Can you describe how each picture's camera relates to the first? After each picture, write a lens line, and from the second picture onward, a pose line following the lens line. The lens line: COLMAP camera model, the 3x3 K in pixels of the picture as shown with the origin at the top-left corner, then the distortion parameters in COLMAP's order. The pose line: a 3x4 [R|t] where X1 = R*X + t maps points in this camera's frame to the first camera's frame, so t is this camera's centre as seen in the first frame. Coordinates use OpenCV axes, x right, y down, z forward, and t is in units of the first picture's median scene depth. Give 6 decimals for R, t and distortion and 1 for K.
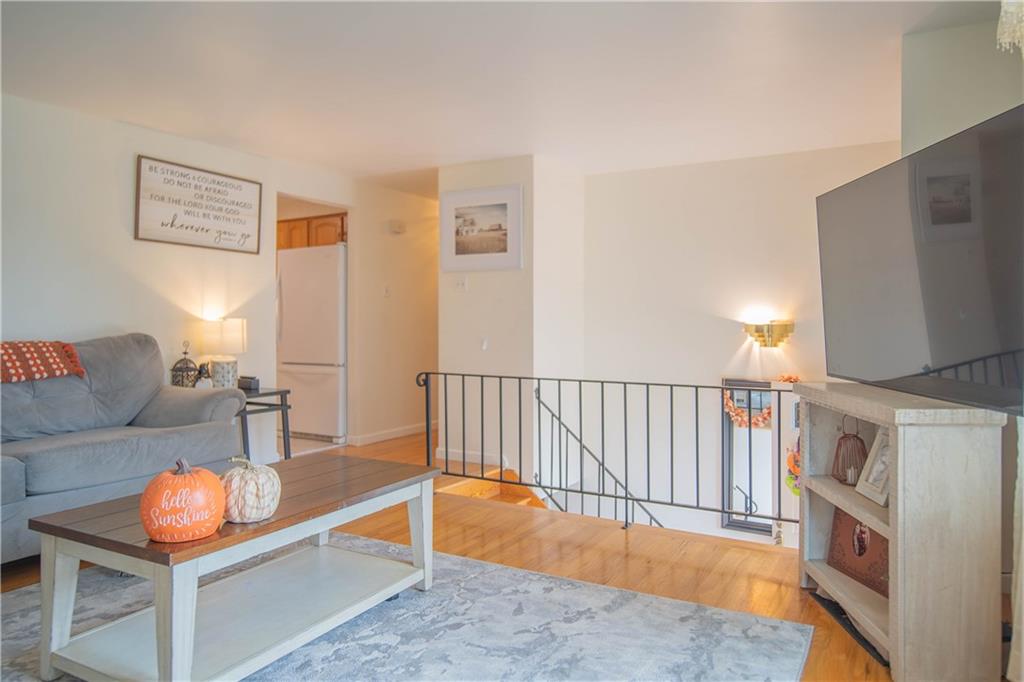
lens RADIAL K [[687.1, 0, 513.3], [0, 687.1, 326.3], [0, 0, 1]] dist [-0.009497, -0.001385]
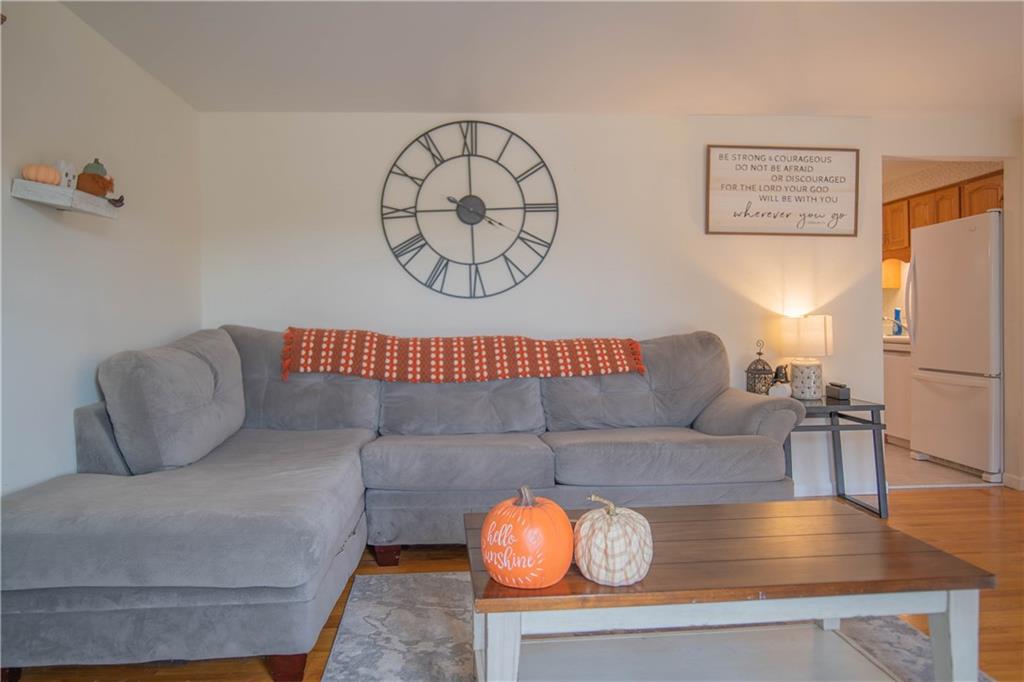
lens RADIAL K [[687.1, 0, 513.3], [0, 687.1, 326.3], [0, 0, 1]] dist [-0.009497, -0.001385]
pose [[0.558521, 0.004827, -0.829476, 0.097002], [0.002885, 0.999966, 0.007762, -0.005413], [0.829485, -0.006728, 0.558488, 0.235889]]
